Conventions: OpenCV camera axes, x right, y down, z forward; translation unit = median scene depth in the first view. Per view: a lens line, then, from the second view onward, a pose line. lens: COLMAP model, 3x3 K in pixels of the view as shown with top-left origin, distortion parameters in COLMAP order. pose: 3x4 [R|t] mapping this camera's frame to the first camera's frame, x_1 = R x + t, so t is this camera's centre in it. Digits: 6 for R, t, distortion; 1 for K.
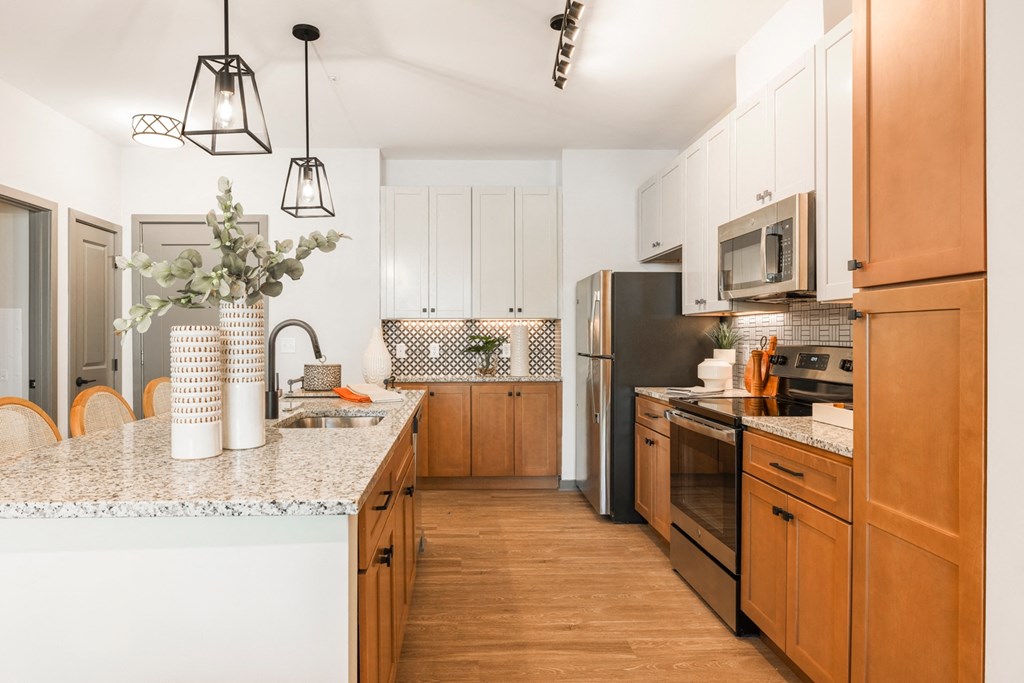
lens RADIAL K [[565.8, 0, 488.5], [0, 565.8, 346.1], [0, 0, 1]] dist [-0.002811, 0.002663]
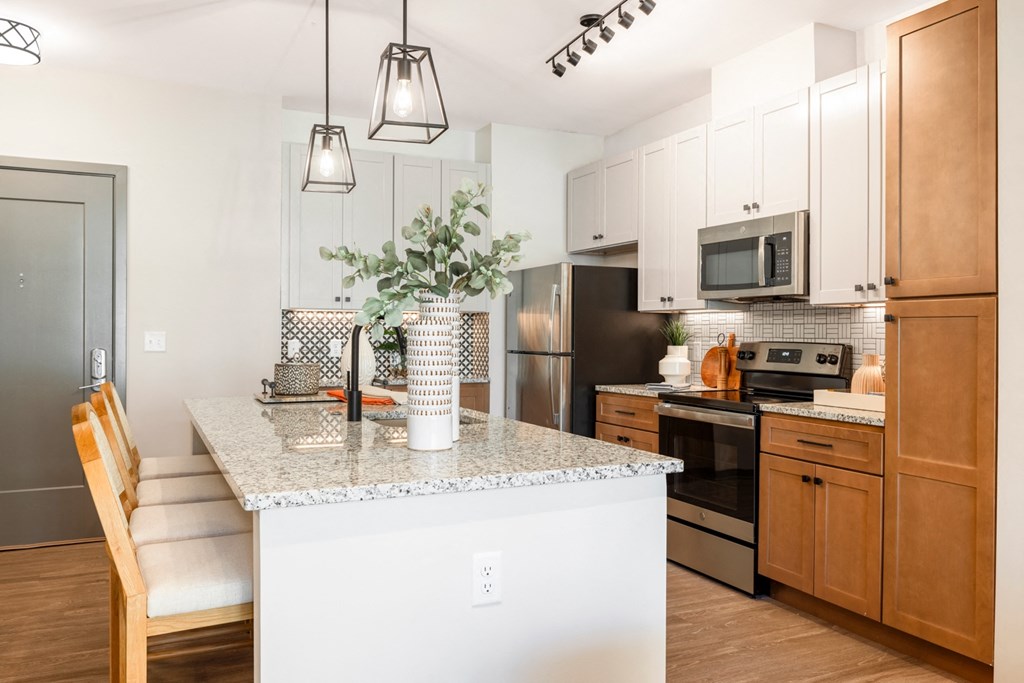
lens RADIAL K [[739.4, 0, 512.4], [0, 739.4, 342.5], [0, 0, 1]] dist [0.000670, 0.001477]
pose [[0.923152, 0.001634, 0.384431, -0.582578], [-0.000566, 0.999996, -0.002893, 0.005428], [-0.384434, 0.002453, 0.923149, -0.185535]]
